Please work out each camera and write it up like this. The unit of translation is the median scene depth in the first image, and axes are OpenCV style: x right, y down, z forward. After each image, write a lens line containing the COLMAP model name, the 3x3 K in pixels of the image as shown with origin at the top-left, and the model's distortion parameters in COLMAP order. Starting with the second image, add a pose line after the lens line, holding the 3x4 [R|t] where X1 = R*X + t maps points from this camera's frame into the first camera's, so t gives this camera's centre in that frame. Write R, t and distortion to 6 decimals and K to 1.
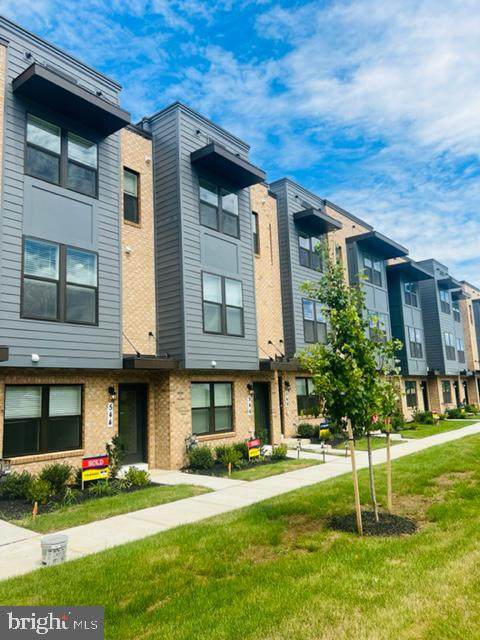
lens RADIAL K [[476.2, 0, 240.0], [0, 476.2, 320.0], [0, 0, 1]] dist [0.001817, -0.000532]
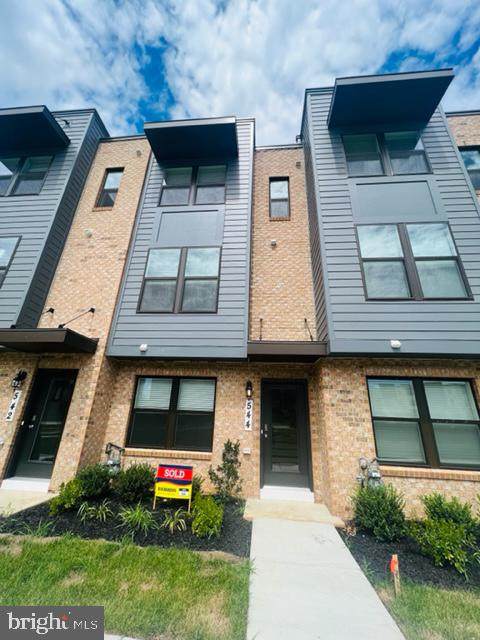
lens RADIAL K [[254.7, 0, 240.0], [0, 254.7, 320.0], [0, 0, 1]] dist [-0.001319, -0.000163]
pose [[0.545484, -0.234001, -0.804792, 0.126585], [0.073060, 0.969855, -0.232475, 0.142403], [0.834931, 0.068013, 0.546136, 0.743944]]
